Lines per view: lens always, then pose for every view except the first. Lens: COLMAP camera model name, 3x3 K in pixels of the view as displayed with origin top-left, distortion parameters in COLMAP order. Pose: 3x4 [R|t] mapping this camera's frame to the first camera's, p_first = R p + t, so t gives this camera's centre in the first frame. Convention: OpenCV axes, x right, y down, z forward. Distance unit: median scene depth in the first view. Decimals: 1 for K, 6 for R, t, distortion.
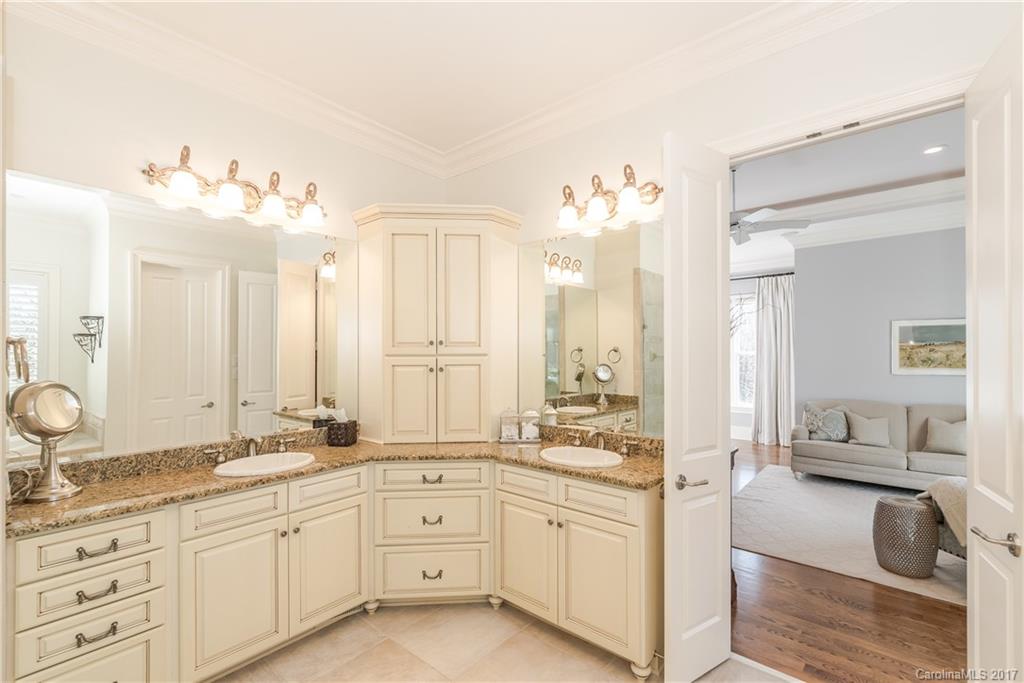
lens RADIAL K [[450.6, 0, 517.1], [0, 450.6, 348.6], [0, 0, 1]] dist [-0.002108, -0.000265]
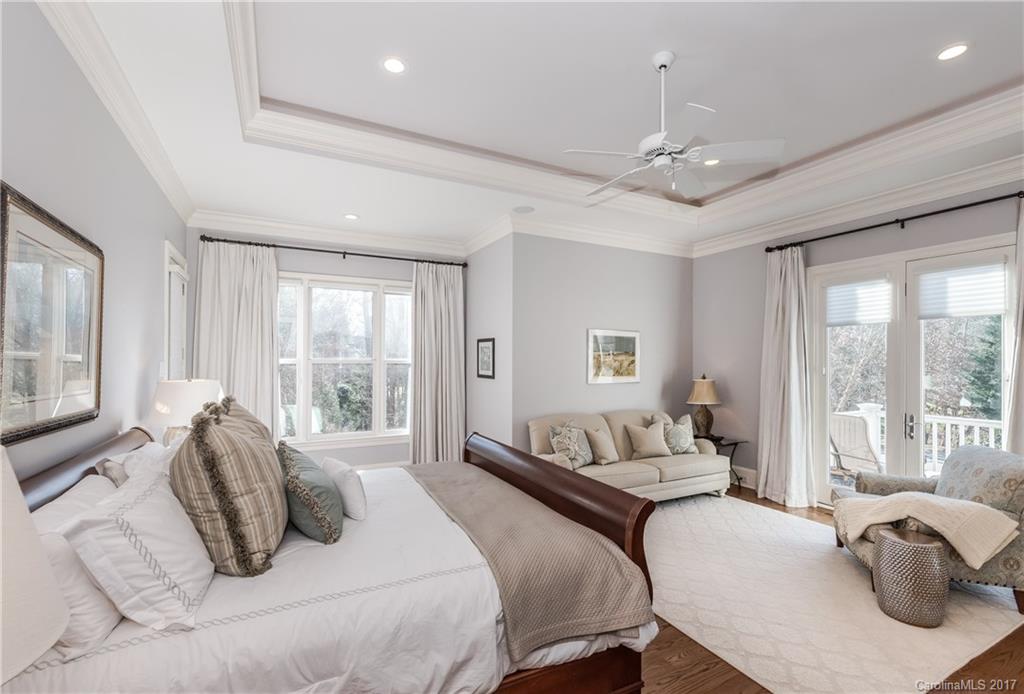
lens RADIAL K [[450.5, 0, 515.2], [0, 450.5, 353.5], [0, 0, 1]] dist [0.002556, 0.000213]
pose [[0.378280, 0.012464, 0.925607, -0.145111], [-0.015236, 0.999858, -0.007237, 0.000466], [-0.925566, -0.011365, 0.378416, 0.806012]]
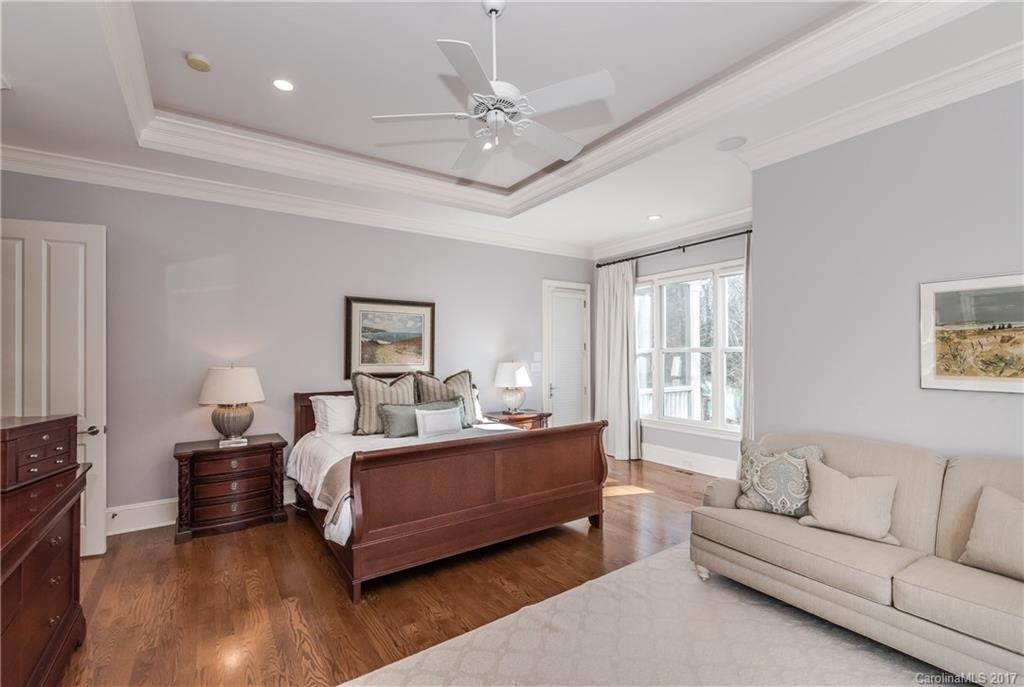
lens RADIAL K [[450.5, 0, 512.8], [0, 450.5, 347.8], [0, 0, 1]] dist [0.002556, 0.000213]
pose [[0.965566, -0.010719, -0.259938, 0.543335], [0.011386, 0.999935, 0.001058, 0.005759], [0.259910, -0.003981, 0.965625, 0.407540]]
